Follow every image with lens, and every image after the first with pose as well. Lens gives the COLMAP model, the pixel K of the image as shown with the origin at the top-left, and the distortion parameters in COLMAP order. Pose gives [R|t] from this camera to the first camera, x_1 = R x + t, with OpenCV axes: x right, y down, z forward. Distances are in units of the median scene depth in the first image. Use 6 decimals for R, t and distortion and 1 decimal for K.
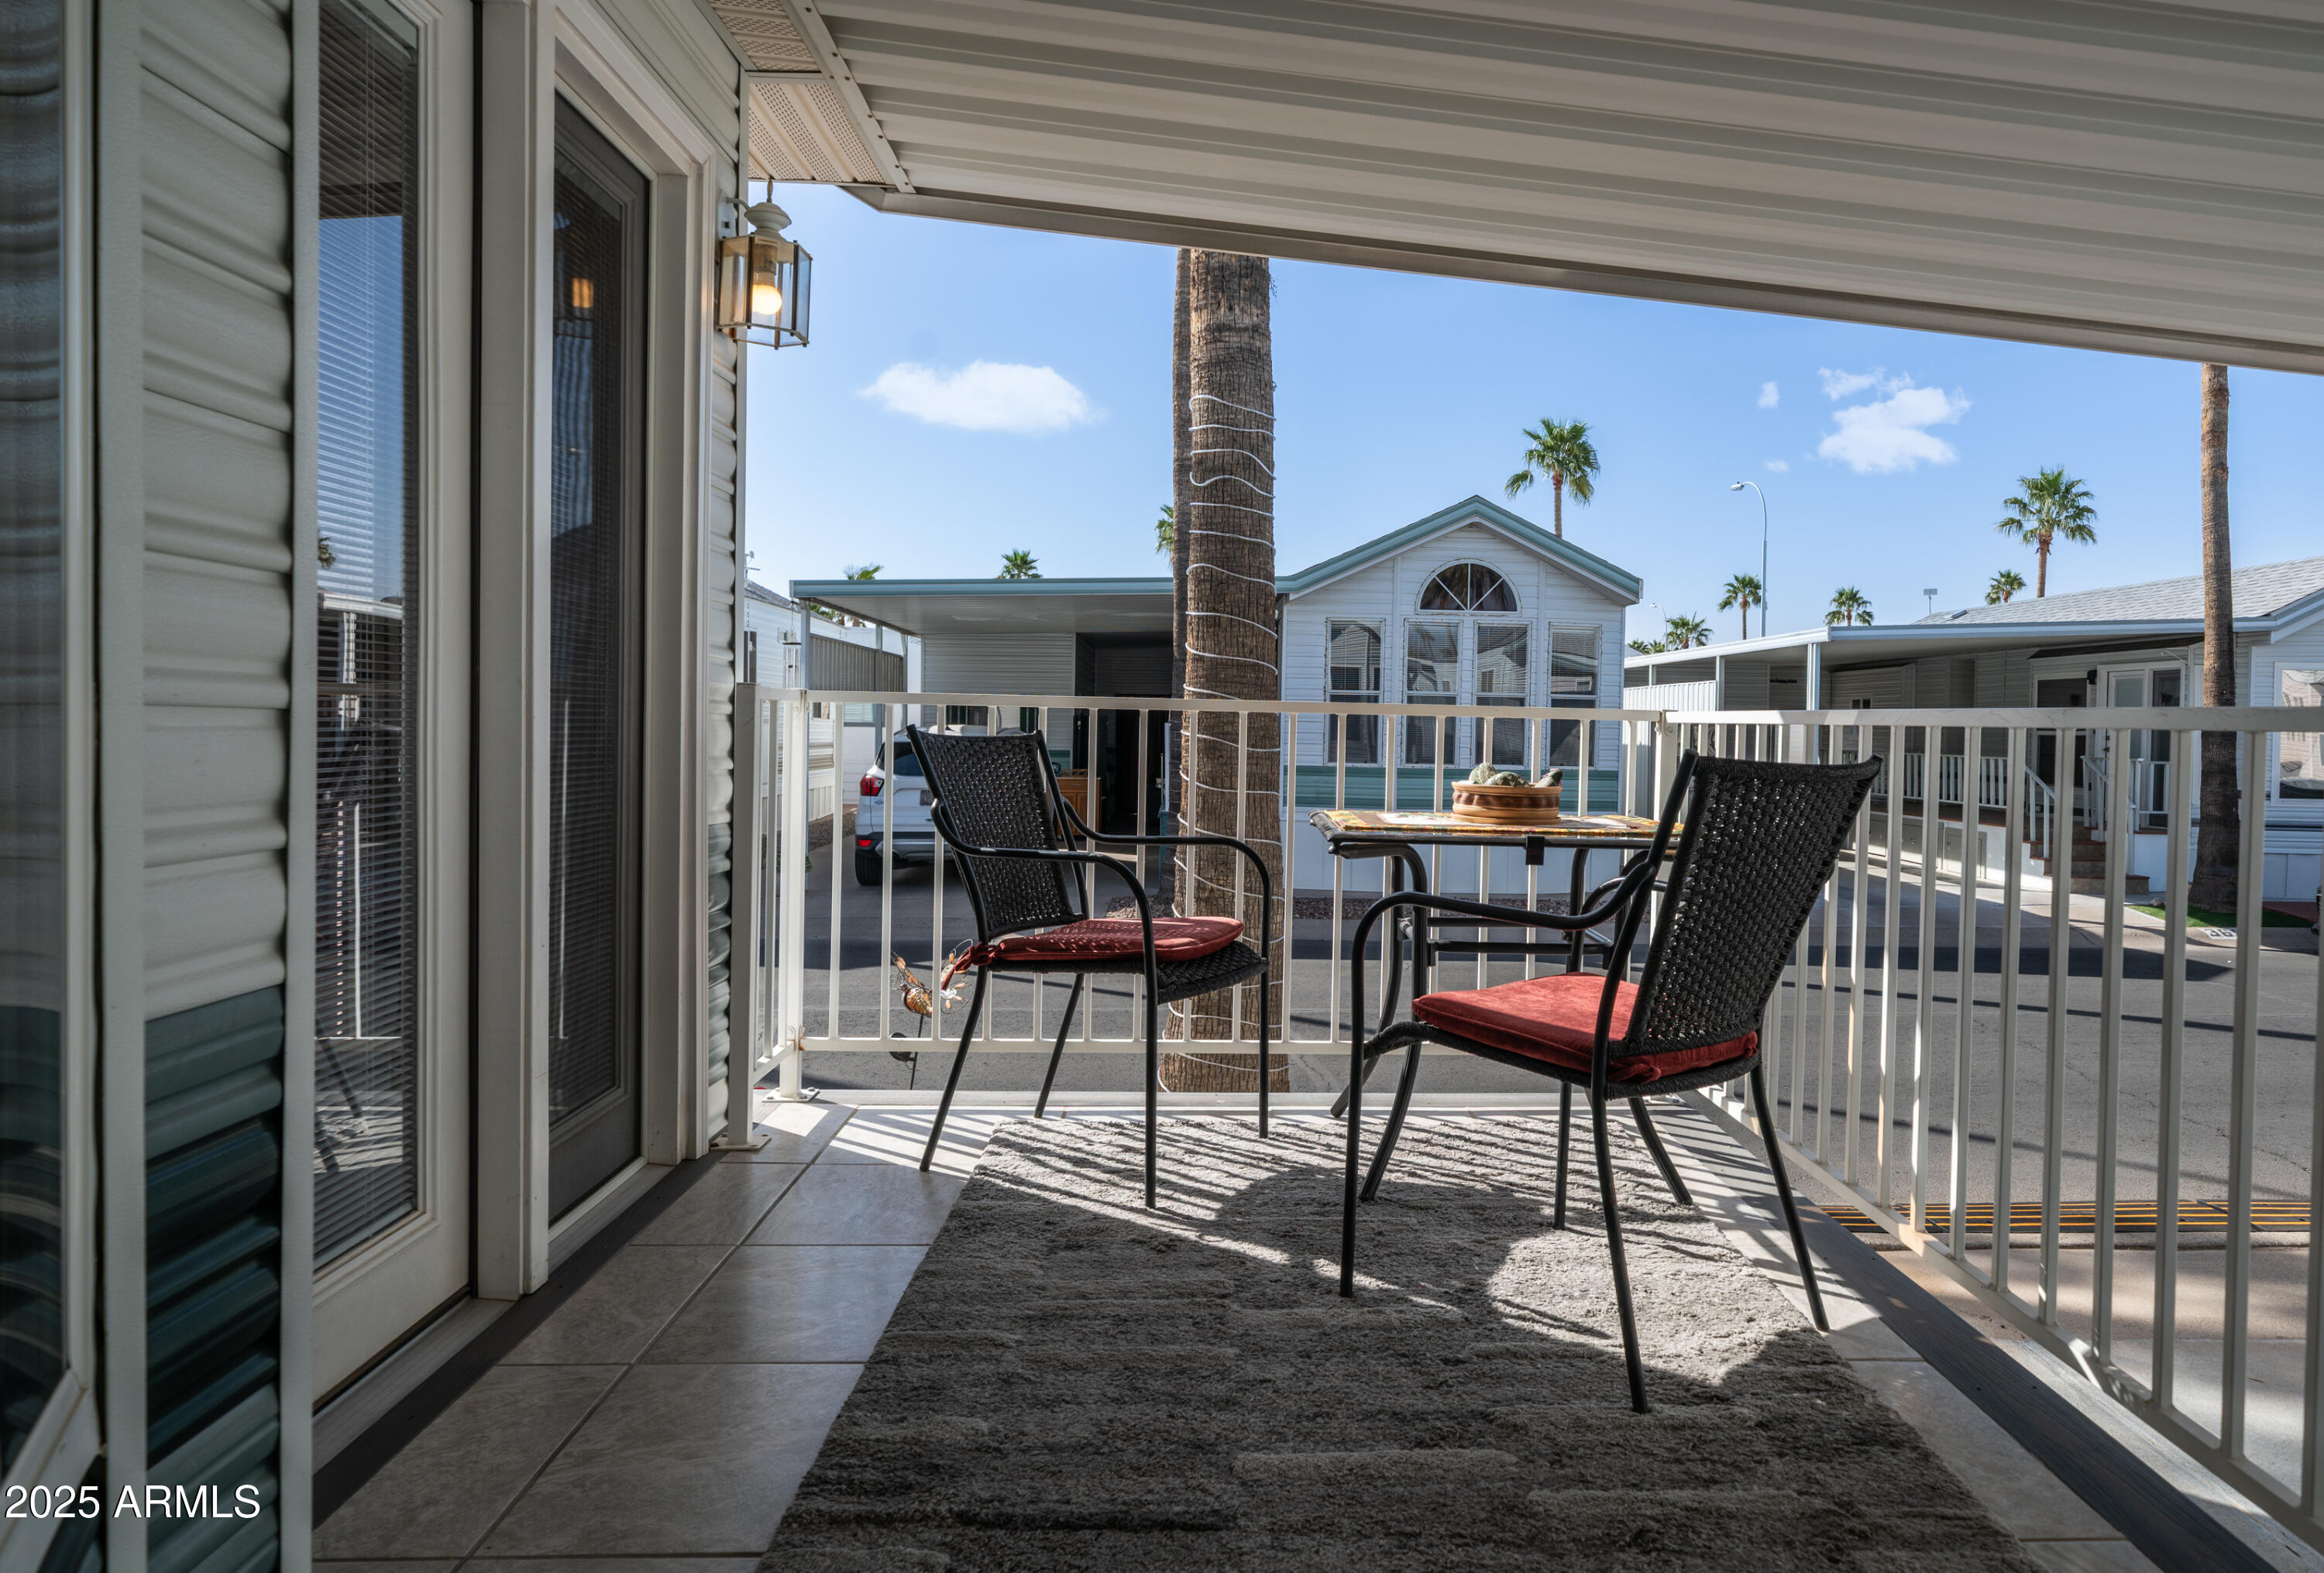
lens RADIAL K [[1412.9, 0, 1160.7], [0, 1412.9, 763.2], [0, 0, 1]] dist [-0.001275, -0.000866]
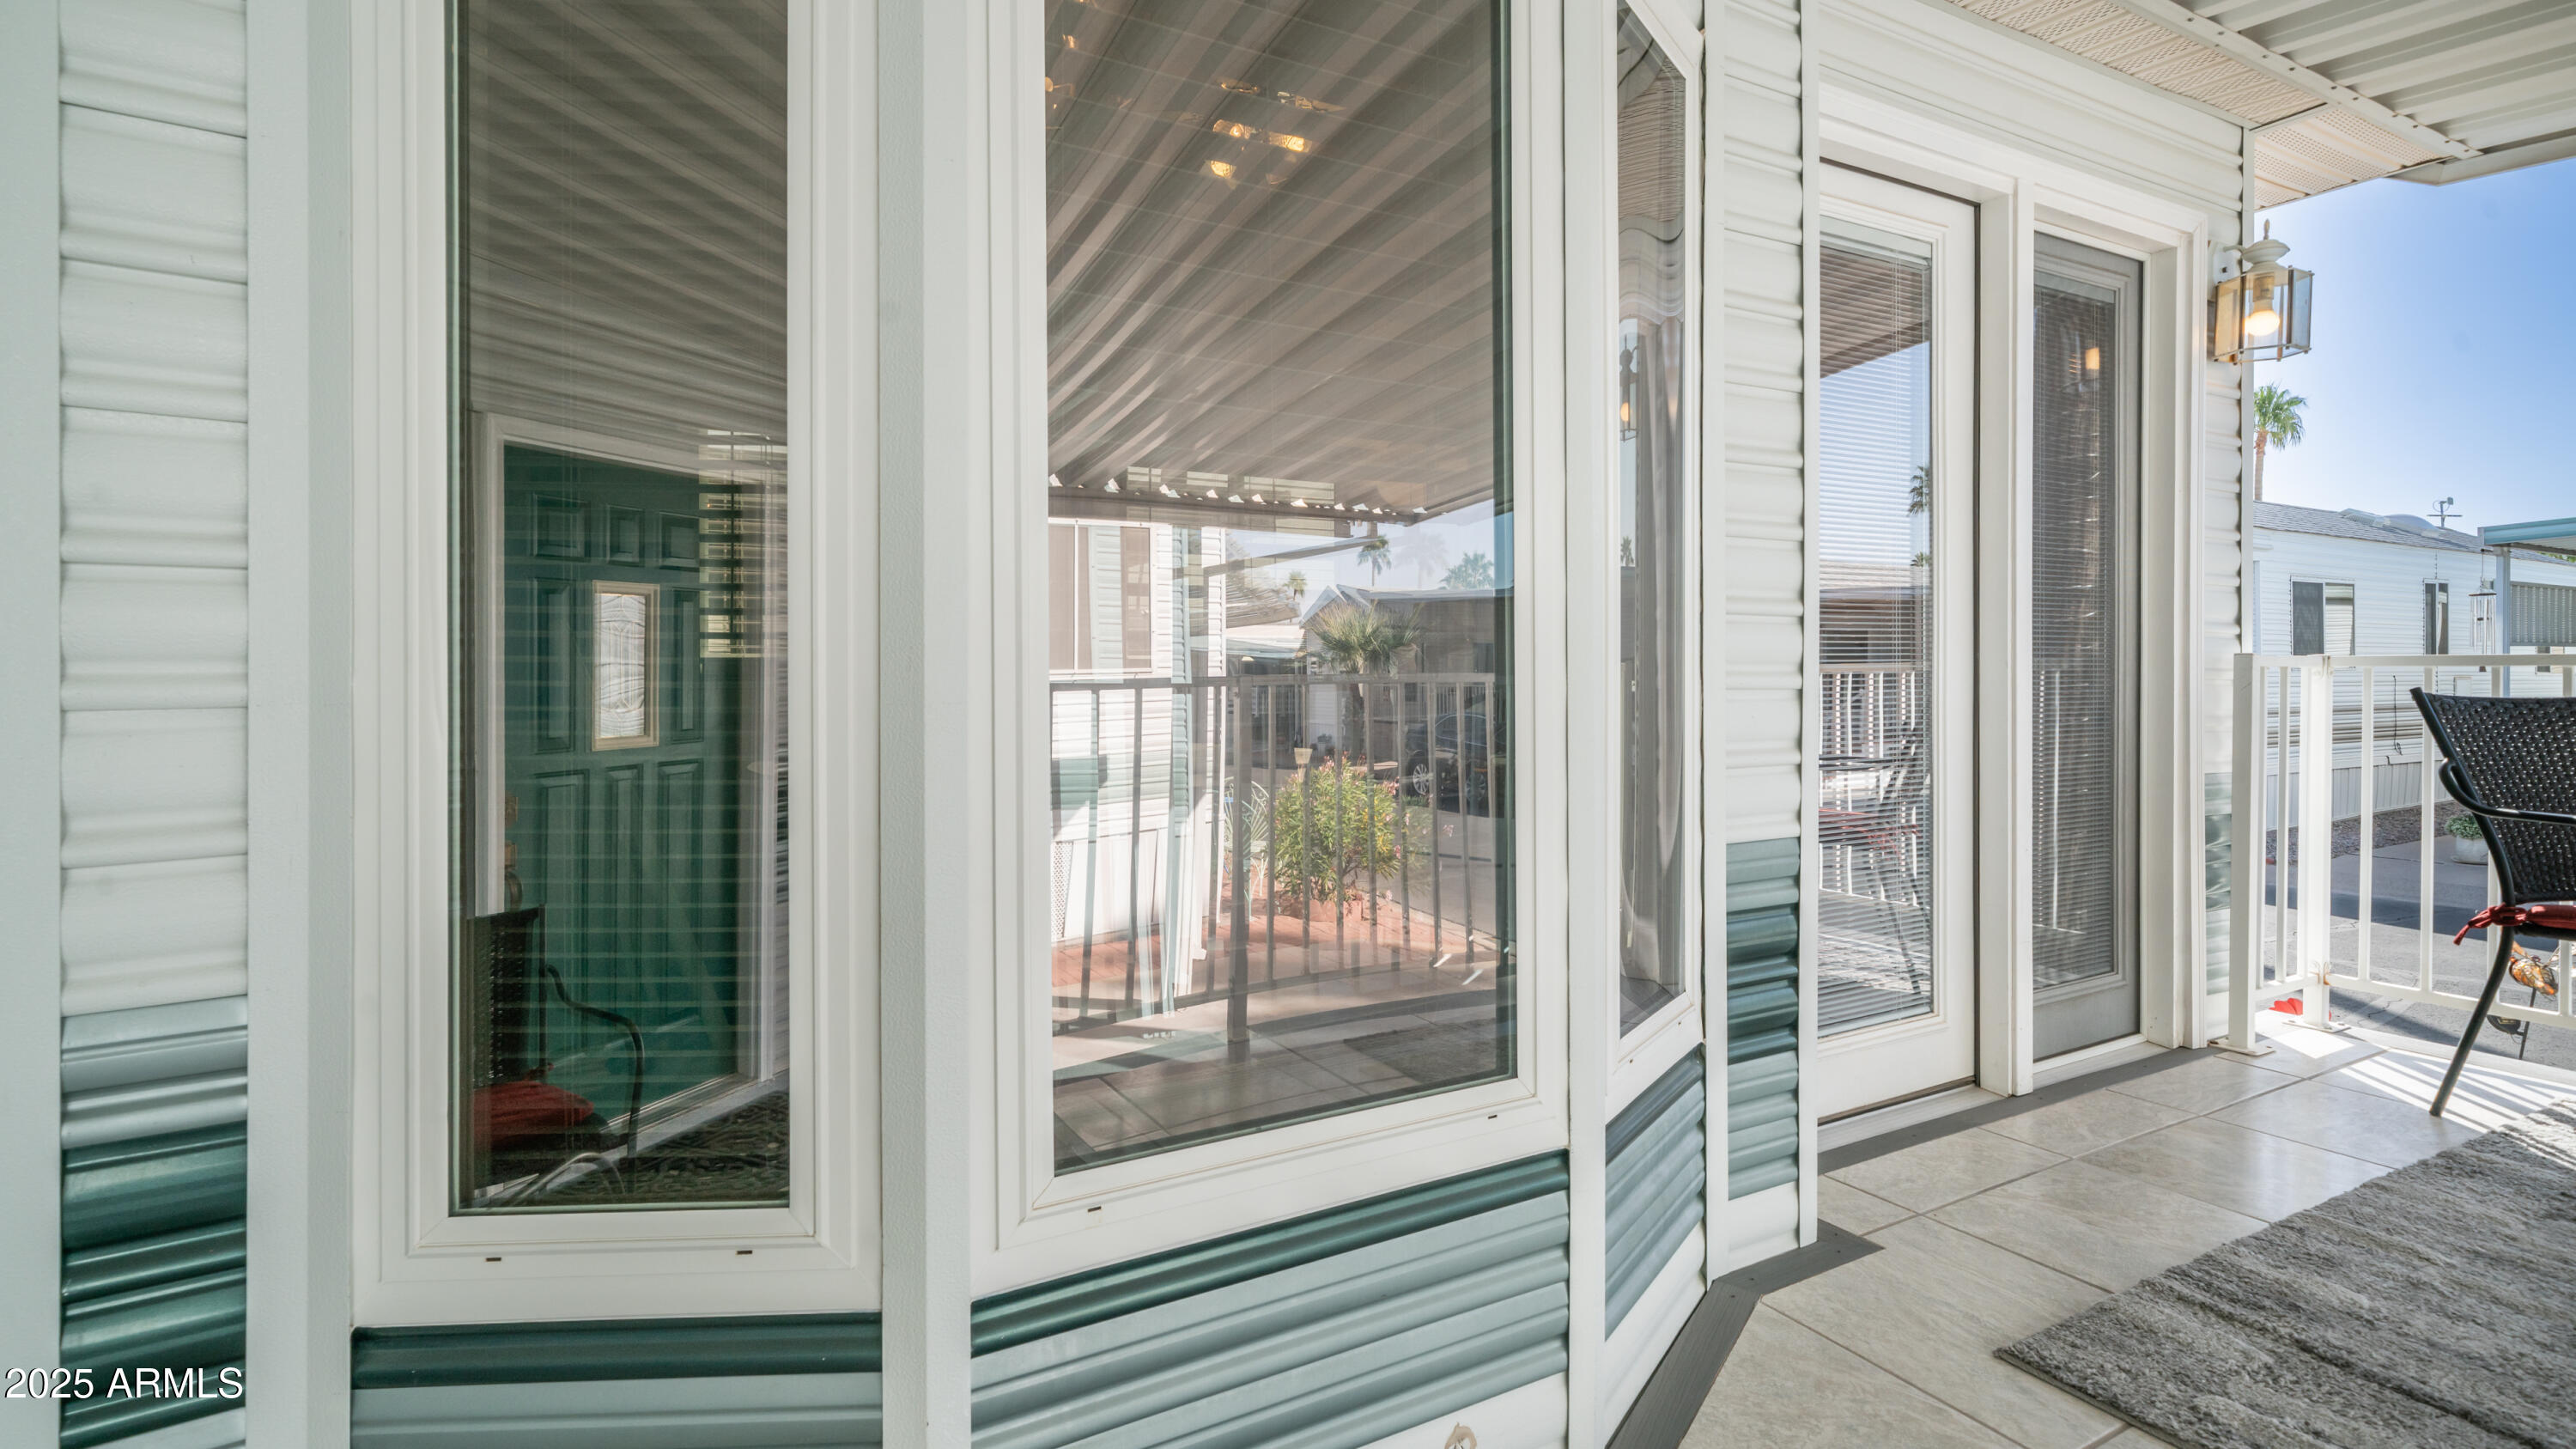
lens RADIAL K [[1243.7, 0, 1272.2], [0, 1243.7, 701.9], [0, 0, 1]] dist [-0.000180, 0.000090]
pose [[0.439225, 0.002458, -0.898374, 0.302374], [-0.010026, 0.999947, -0.002165, -0.006186], [0.898321, 0.009958, 0.439227, -0.192134]]
